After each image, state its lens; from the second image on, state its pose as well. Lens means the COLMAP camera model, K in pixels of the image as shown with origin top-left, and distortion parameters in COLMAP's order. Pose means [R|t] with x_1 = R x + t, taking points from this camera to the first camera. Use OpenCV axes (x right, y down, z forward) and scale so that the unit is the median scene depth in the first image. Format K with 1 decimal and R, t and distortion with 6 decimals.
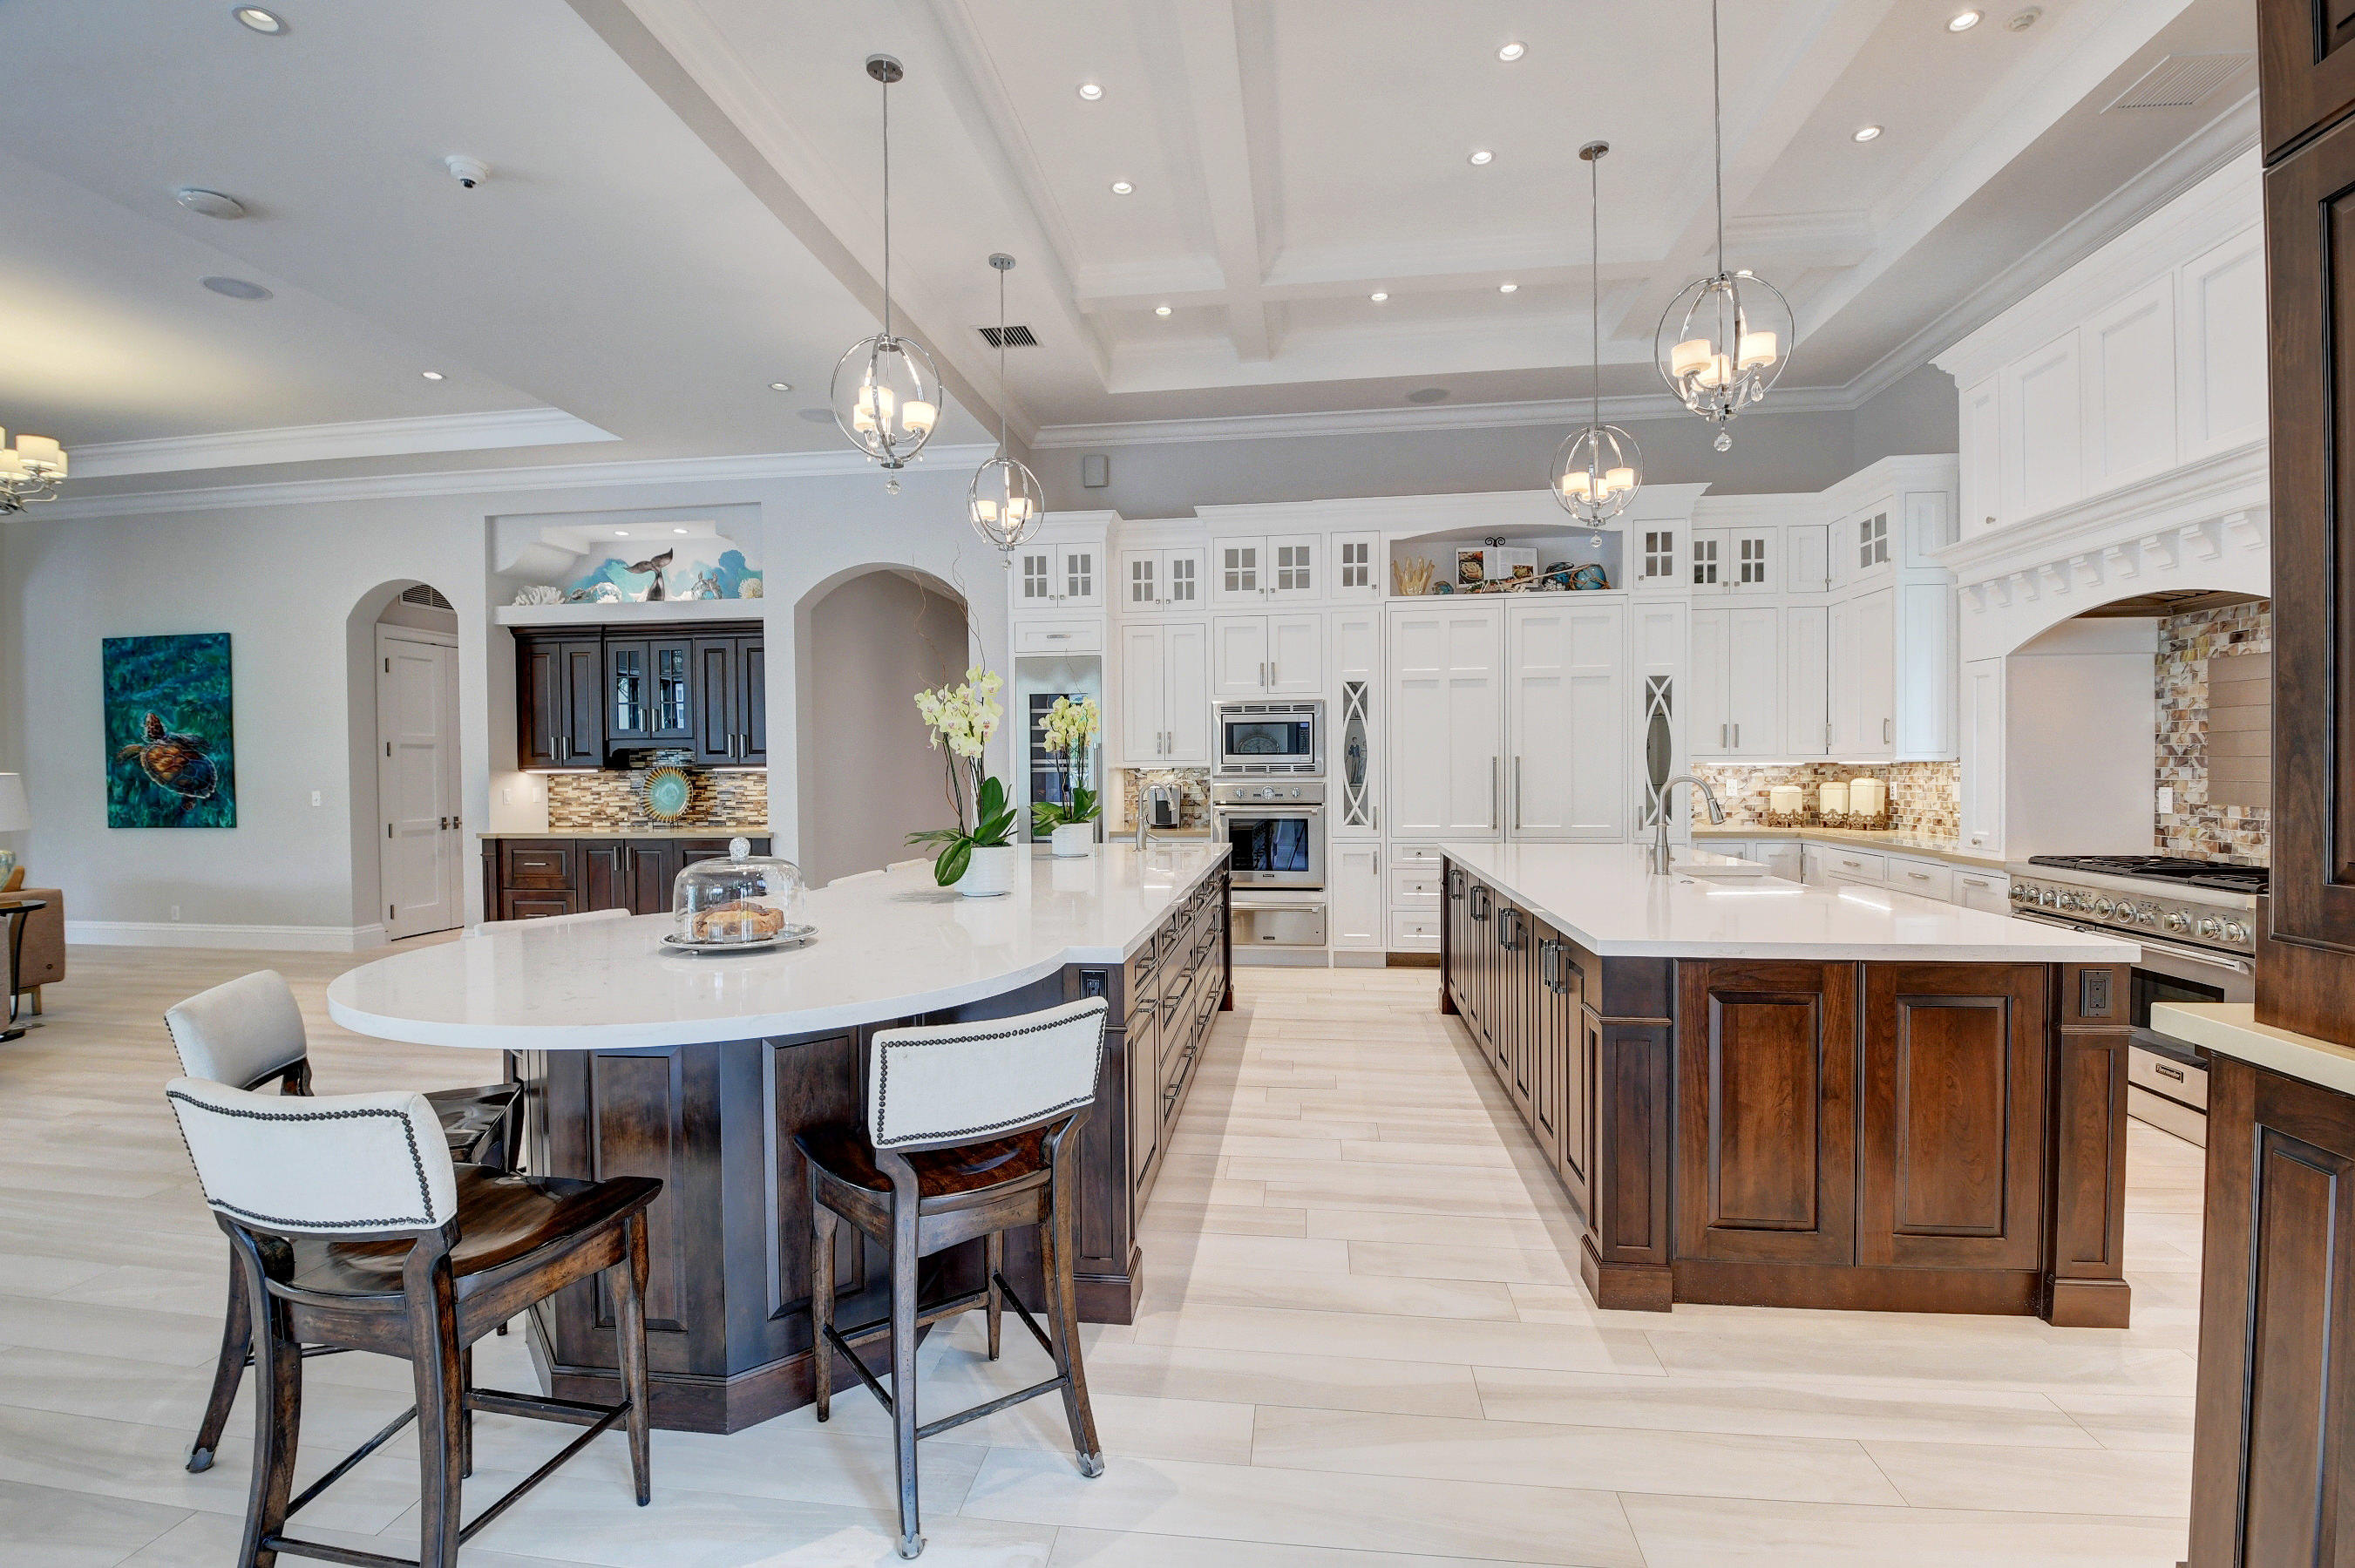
lens RADIAL K [[1023.0, 0, 1179.8], [0, 1023.0, 783.2], [0, 0, 1]] dist [-0.037340, -0.002735]
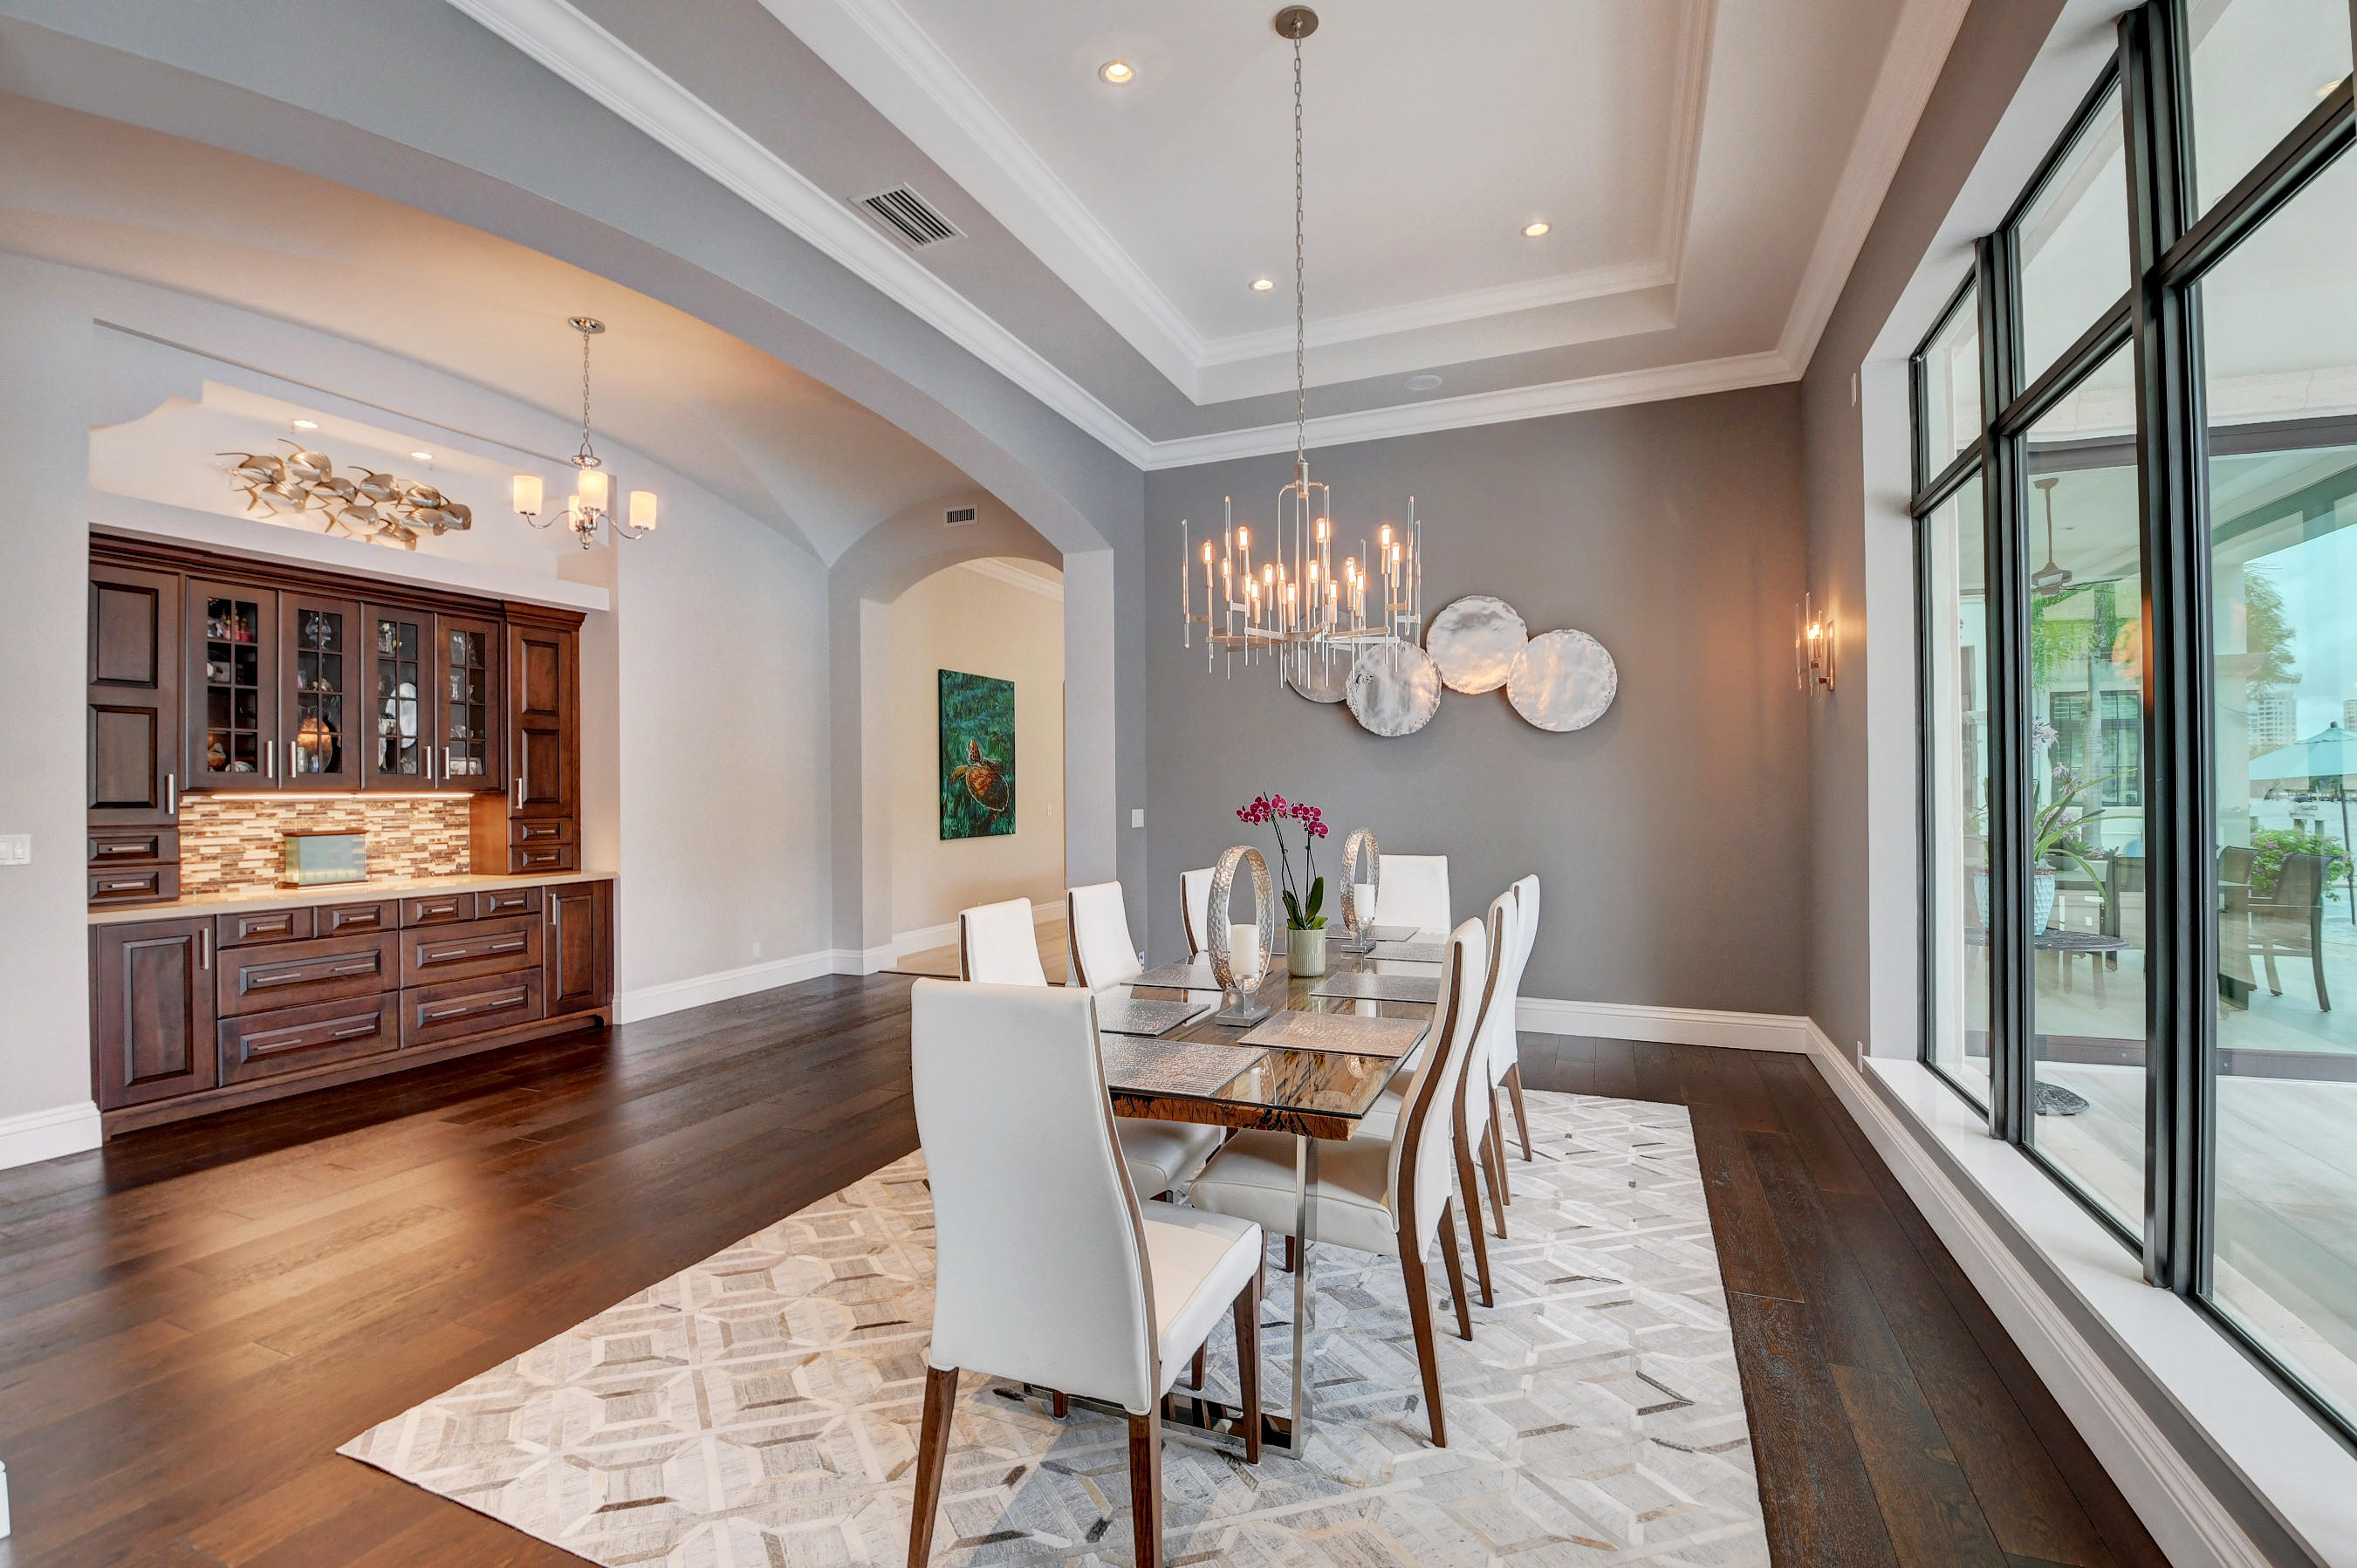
lens RADIAL K [[1023.8, 0, 1181.4], [0, 1023.8, 785.1], [0, 0, 1]] dist [-0.037340, -0.002735]
pose [[0.272762, 0.009061, 0.962039, -2.167301], [0.013700, 0.999818, -0.013301, 0.002398], [-0.961984, 0.016808, 0.272588, 0.425251]]
